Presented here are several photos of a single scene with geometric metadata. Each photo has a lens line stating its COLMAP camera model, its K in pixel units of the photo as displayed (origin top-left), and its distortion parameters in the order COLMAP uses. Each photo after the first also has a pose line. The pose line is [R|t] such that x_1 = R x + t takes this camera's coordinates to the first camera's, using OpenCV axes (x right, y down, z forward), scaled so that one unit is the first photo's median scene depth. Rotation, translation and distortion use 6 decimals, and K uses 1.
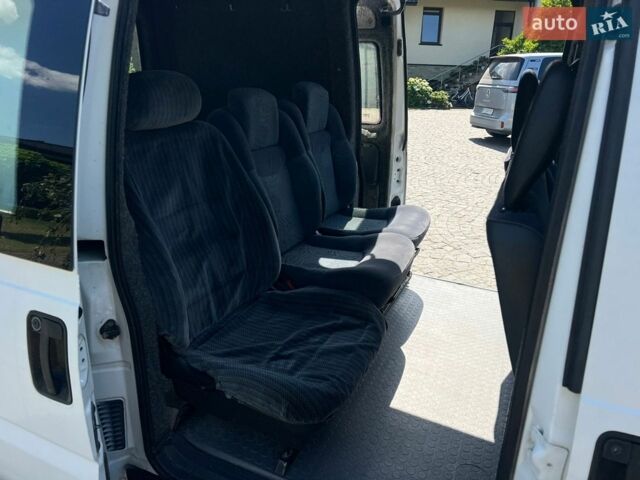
lens RADIAL K [[484.4, 0, 320.0], [0, 484.4, 240.0], [0, 0, 1]] dist [0.047145, -0.065391]
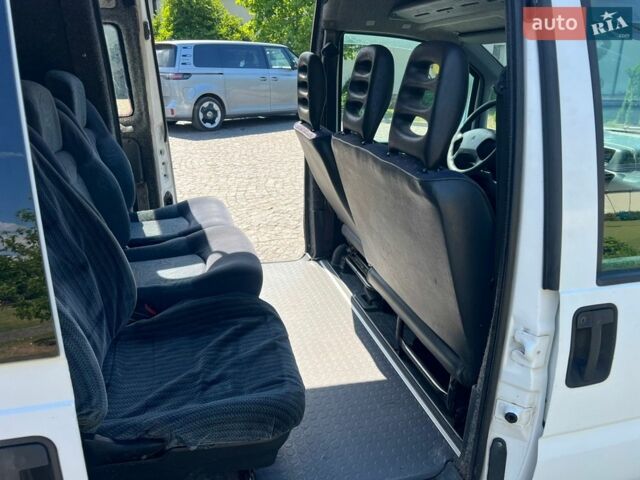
lens RADIAL K [[490.2, 0, 324.9], [0, 490.2, 237.5], [0, 0, 1]] dist [0.011633, -0.004923]
pose [[0.766864, -0.230634, 0.598939, -0.225429], [0.221463, 0.970975, 0.090340, -0.027663], [-0.602390, 0.063364, 0.795683, 0.090961]]
